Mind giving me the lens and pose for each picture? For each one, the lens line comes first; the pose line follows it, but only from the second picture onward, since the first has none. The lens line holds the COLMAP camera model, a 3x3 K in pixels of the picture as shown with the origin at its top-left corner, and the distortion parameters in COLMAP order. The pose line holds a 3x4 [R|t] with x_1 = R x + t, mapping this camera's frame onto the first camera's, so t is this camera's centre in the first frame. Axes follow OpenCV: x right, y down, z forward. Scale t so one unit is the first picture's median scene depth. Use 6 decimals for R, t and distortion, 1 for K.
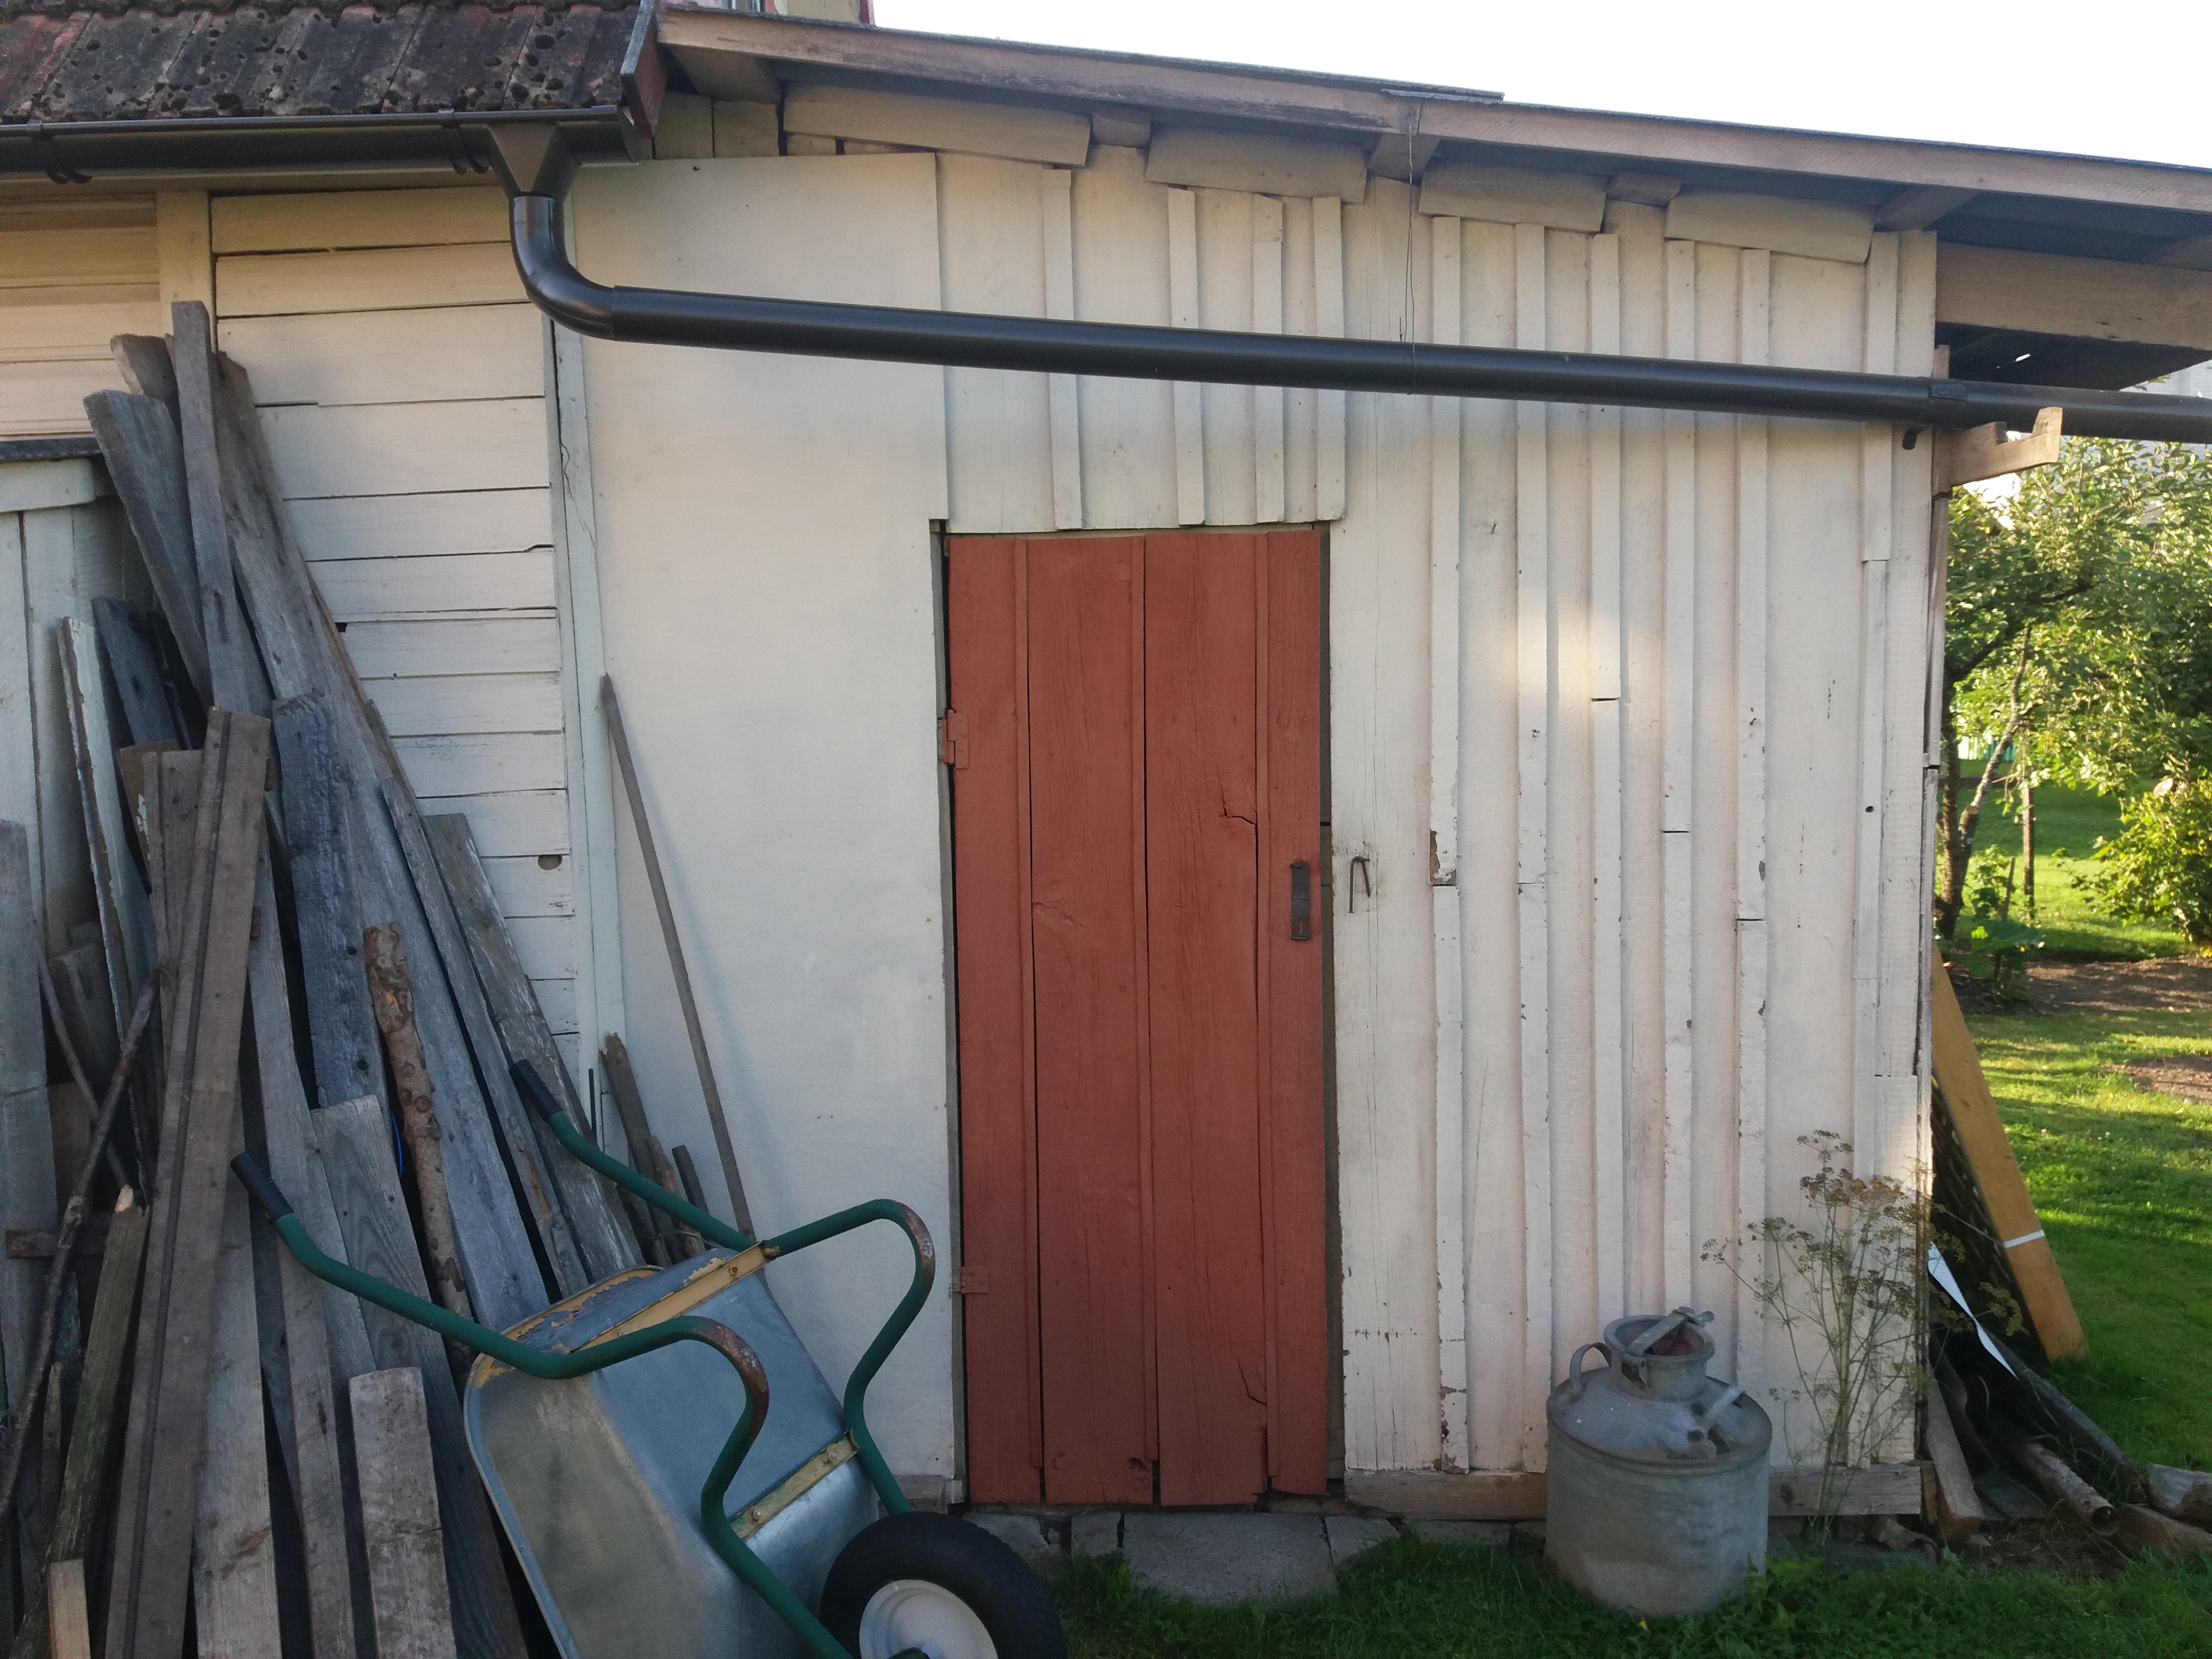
lens RADIAL K [[1752.8, 0, 1106.0], [0, 1752.8, 829.5], [0, 0, 1]] dist [0.098109, -0.142109]
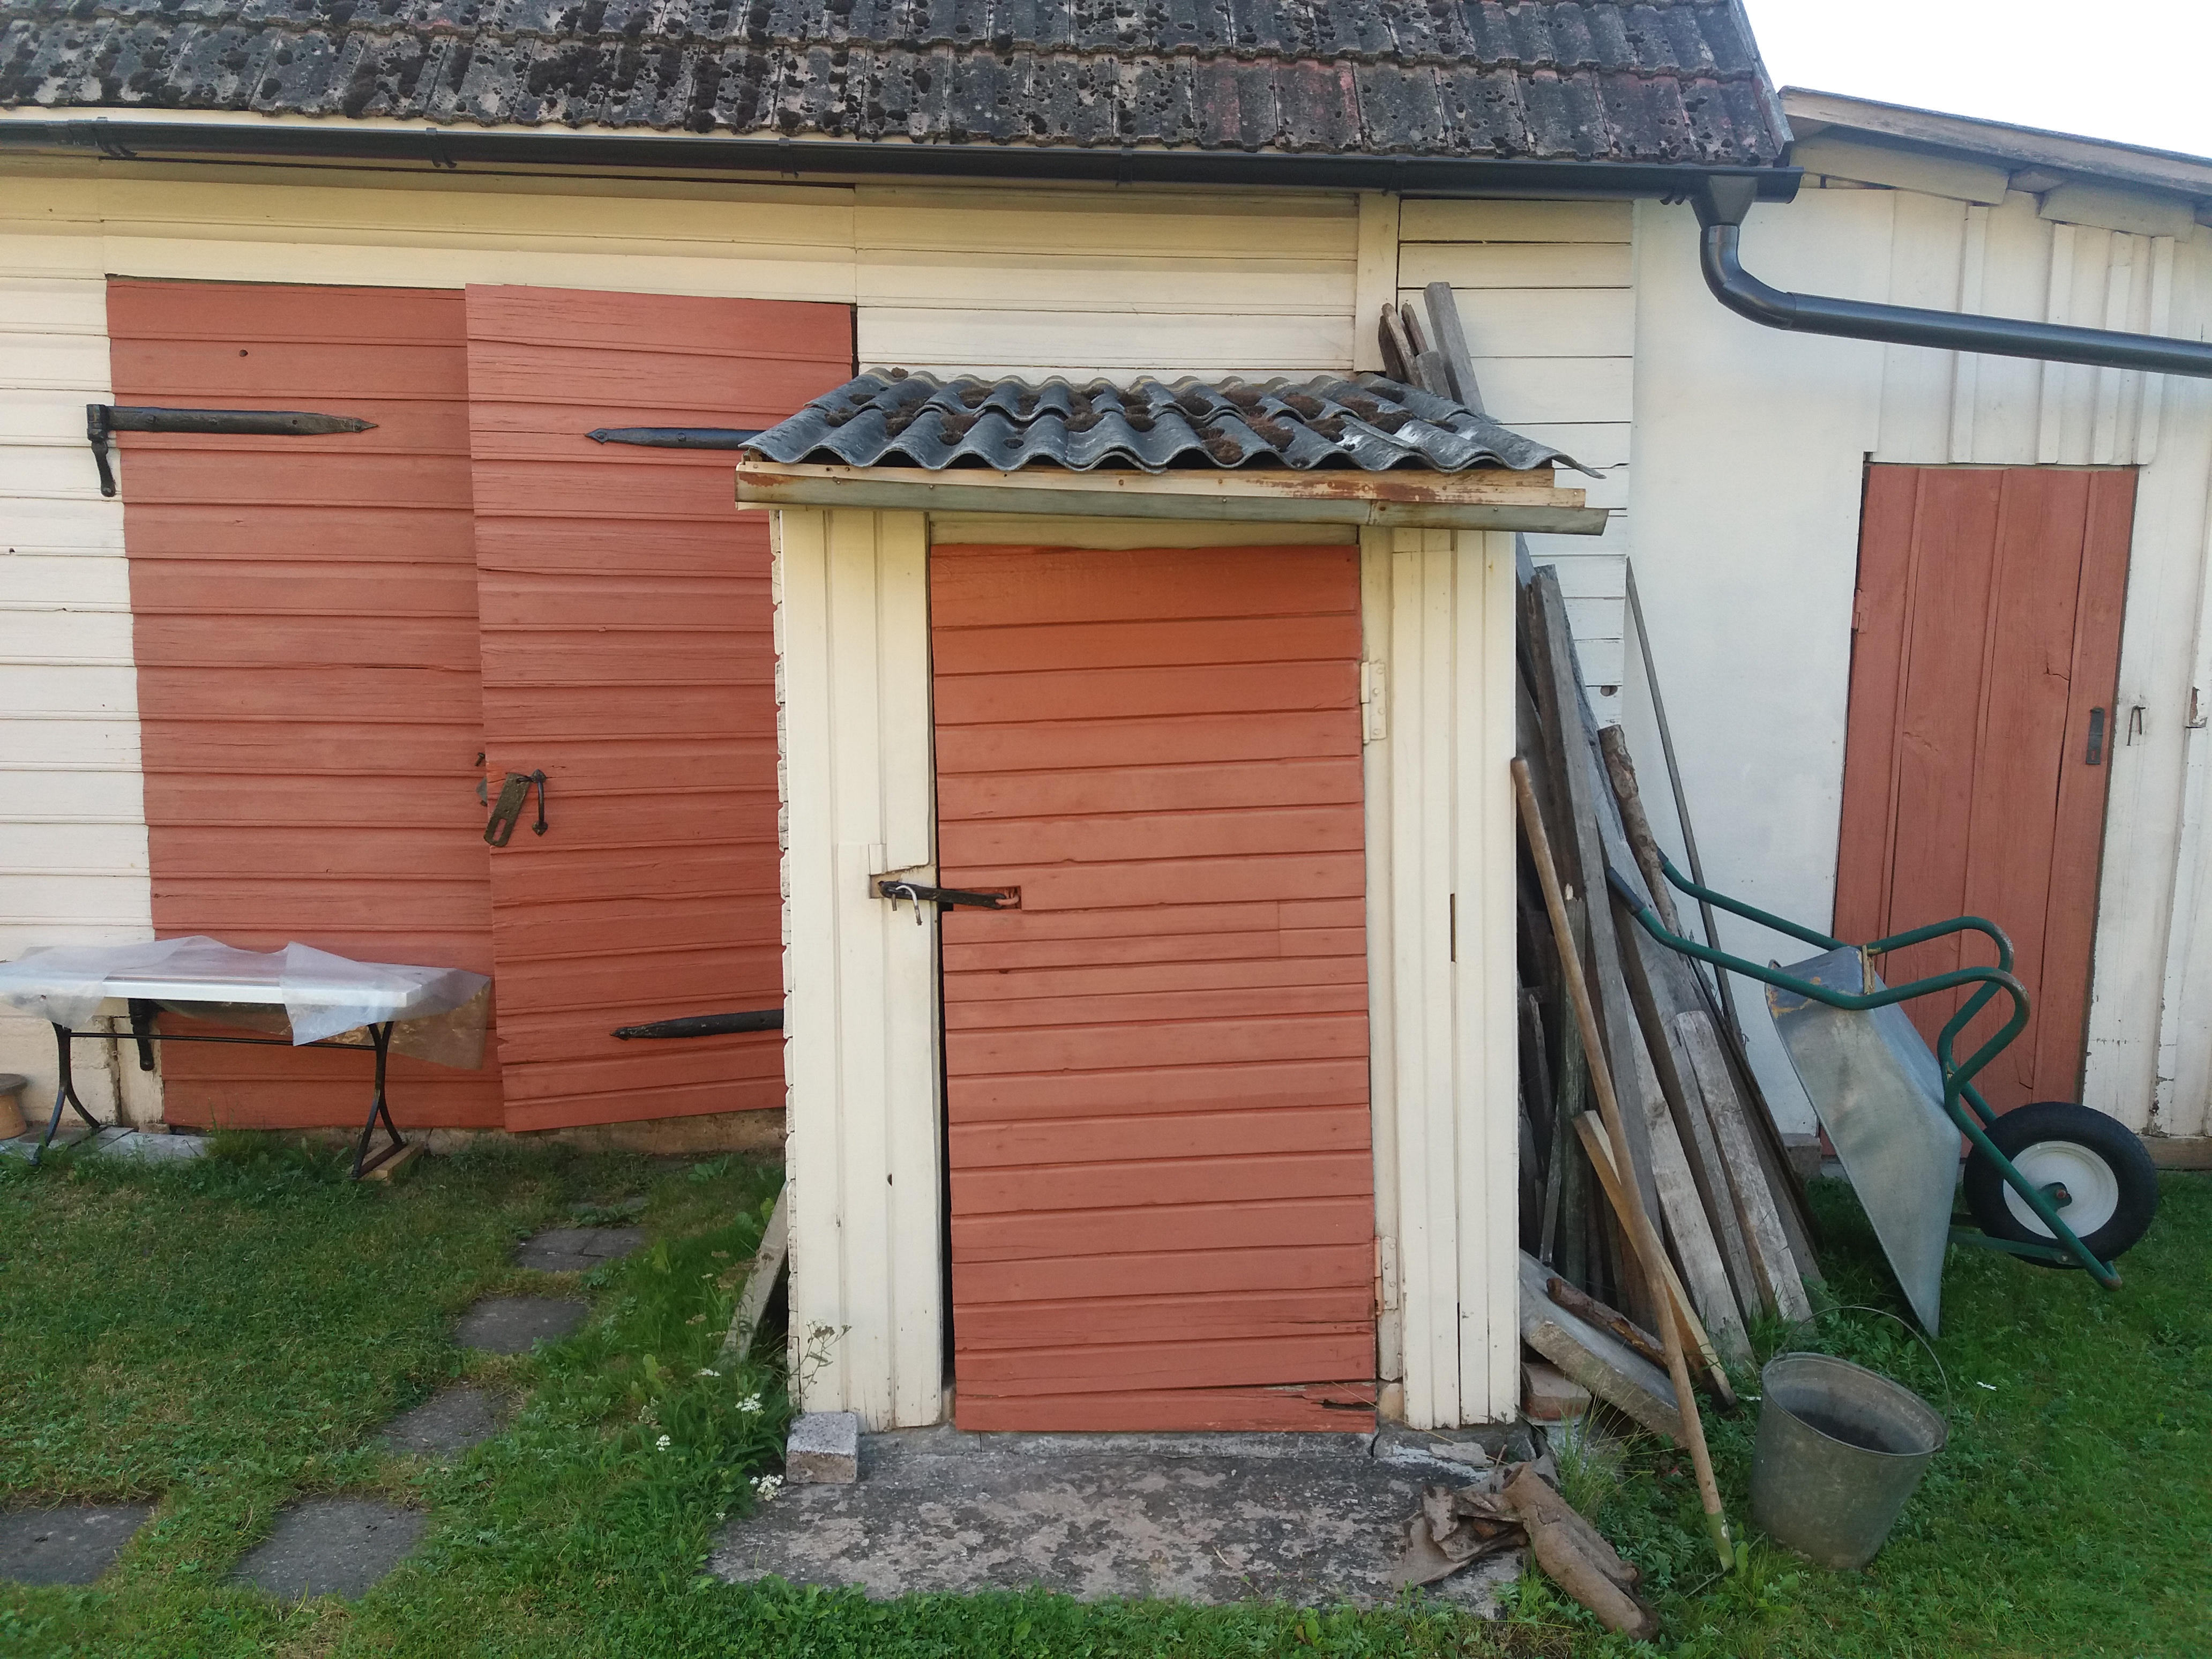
lens RADIAL K [[1782.3, 0, 1106.0], [0, 1782.3, 829.5], [0, 0, 1]] dist [0.006605, -0.031809]
pose [[0.997601, 0.025508, 0.064352, -0.775308], [-0.029652, 0.997491, 0.064280, 0.047558], [-0.062551, -0.066034, 0.995855, -0.376983]]
